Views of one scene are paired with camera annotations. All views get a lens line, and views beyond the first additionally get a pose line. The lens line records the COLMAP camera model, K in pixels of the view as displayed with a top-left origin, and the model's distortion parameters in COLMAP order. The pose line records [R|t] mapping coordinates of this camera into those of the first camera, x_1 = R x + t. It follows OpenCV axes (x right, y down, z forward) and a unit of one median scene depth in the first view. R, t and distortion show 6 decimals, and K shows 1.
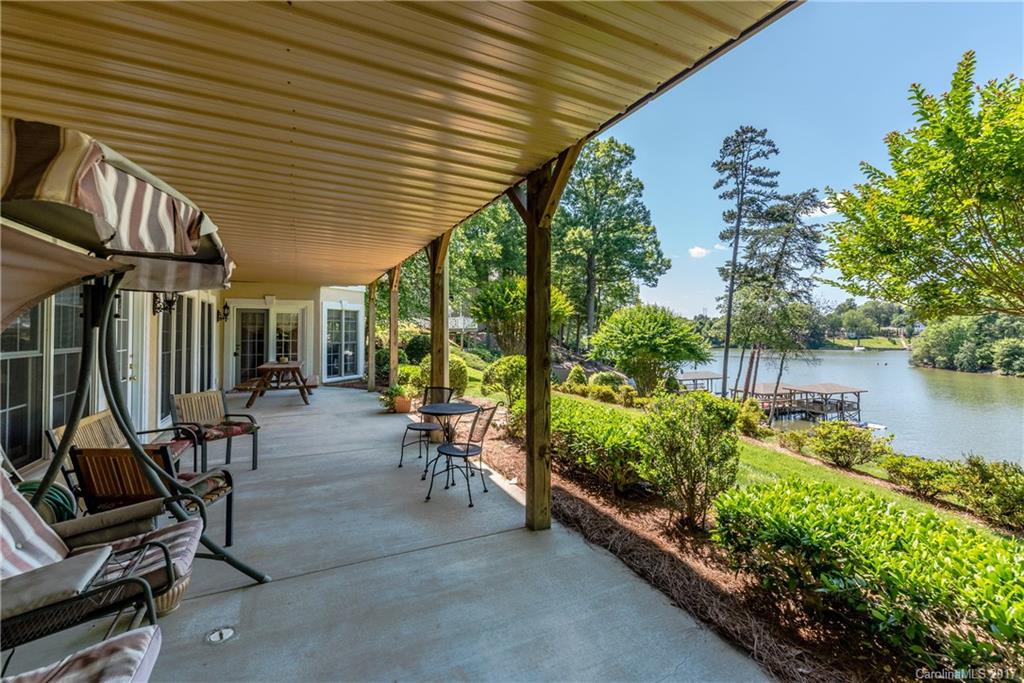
lens RADIAL K [[437.1, 0, 505.3], [0, 437.1, 319.7], [0, 0, 1]] dist [0.001795, 0.000150]
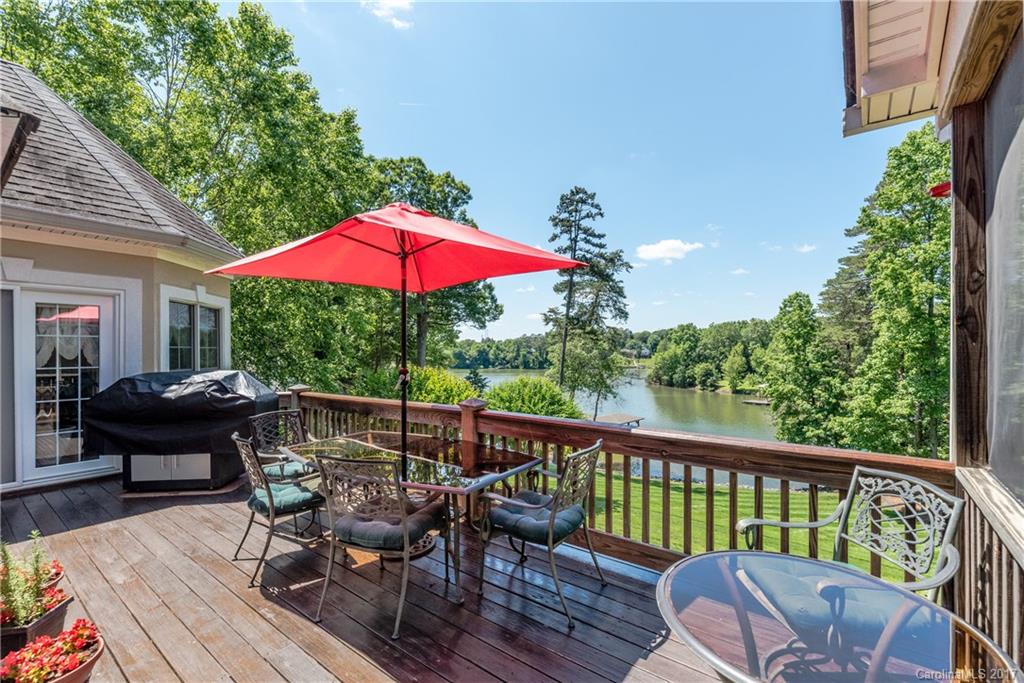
lens RADIAL K [[437.1, 0, 501.0], [0, 437.1, 350.6], [0, 0, 1]] dist [0.001795, 0.000150]
pose [[0.897596, -0.007584, 0.440754, -0.074928], [-0.002877, 0.999730, 0.023062, -0.061148], [-0.440810, -0.021968, 0.897331, 0.109284]]
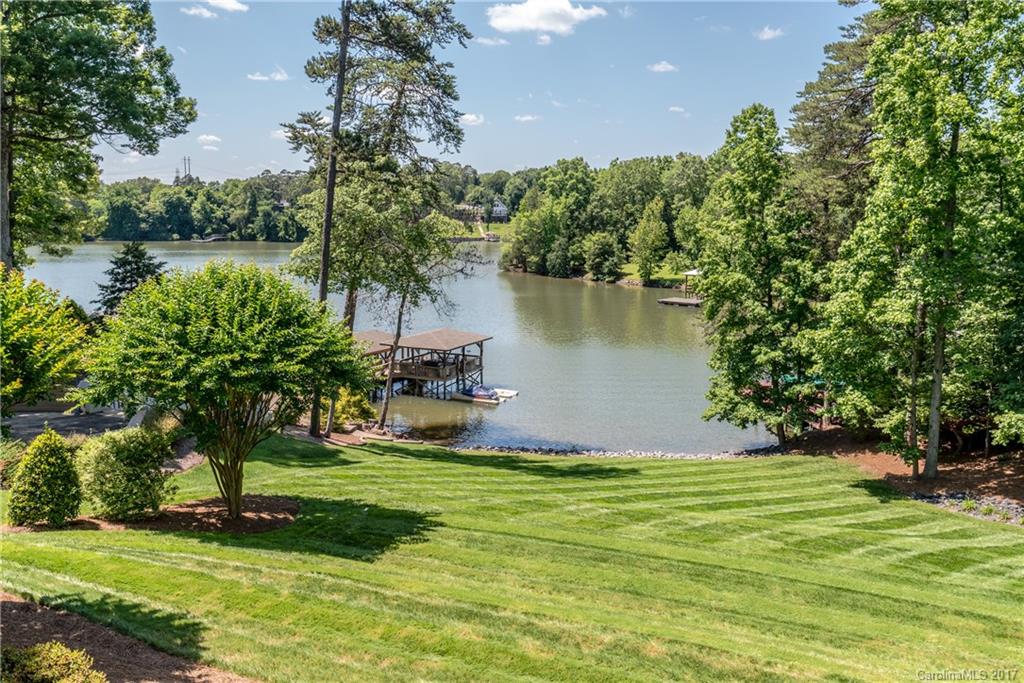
lens RADIAL K [[848.6, 0, 496.9], [0, 848.6, 323.5], [0, 0, 1]] dist [0.001180, 0.006723]
pose [[0.717768, -0.090250, 0.690408, -0.026551], [-0.025860, 0.987425, 0.155961, -0.060059], [-0.695802, -0.129798, 0.706408, 0.145092]]
